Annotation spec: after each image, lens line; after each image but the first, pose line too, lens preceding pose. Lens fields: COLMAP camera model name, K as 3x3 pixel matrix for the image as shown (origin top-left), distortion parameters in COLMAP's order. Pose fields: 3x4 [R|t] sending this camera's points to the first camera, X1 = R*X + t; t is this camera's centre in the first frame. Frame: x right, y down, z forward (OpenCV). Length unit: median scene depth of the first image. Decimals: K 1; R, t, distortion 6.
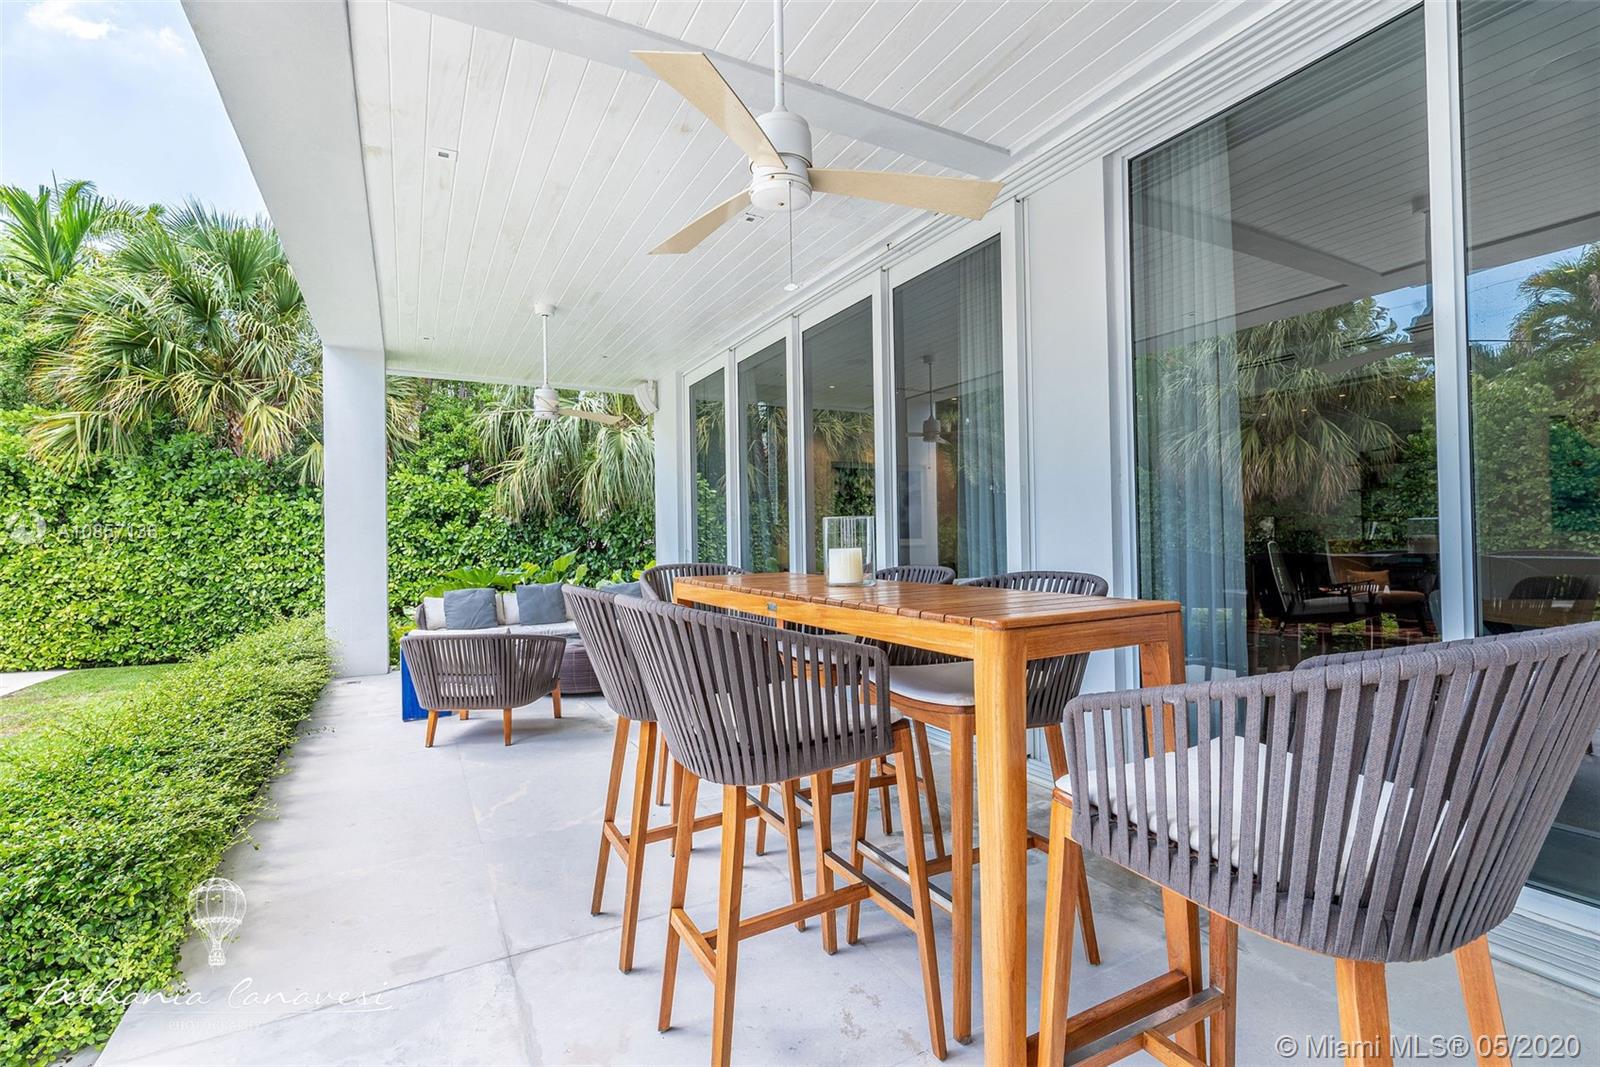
lens RADIAL K [[723.5, 0, 798.7], [0, 723.5, 534.9], [0, 0, 1]] dist [0.003517, 0.000217]
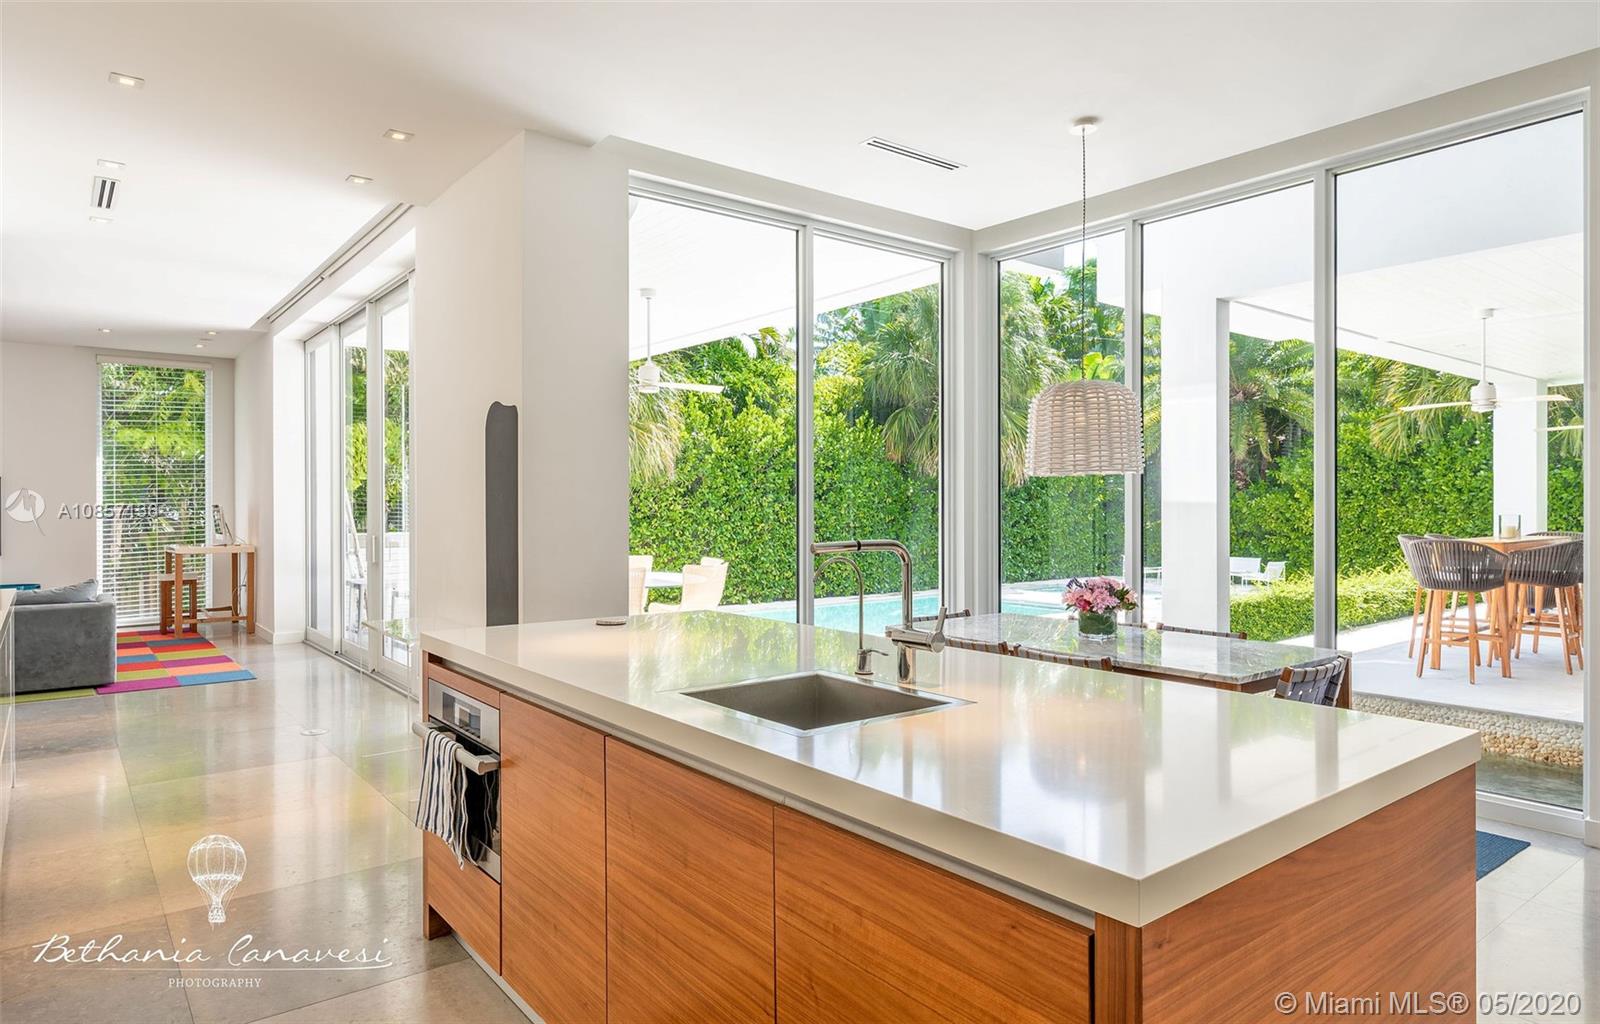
lens RADIAL K [[957.3, 0, 791.9], [0, 957.3, 512.4], [0, 0, 1]] dist [0.004913, 0.001112]
pose [[0.161615, 0.024191, -0.986557, 0.614454], [0.006760, 0.999649, 0.025620, -0.027527], [0.986831, -0.010810, 0.161395, -0.437665]]
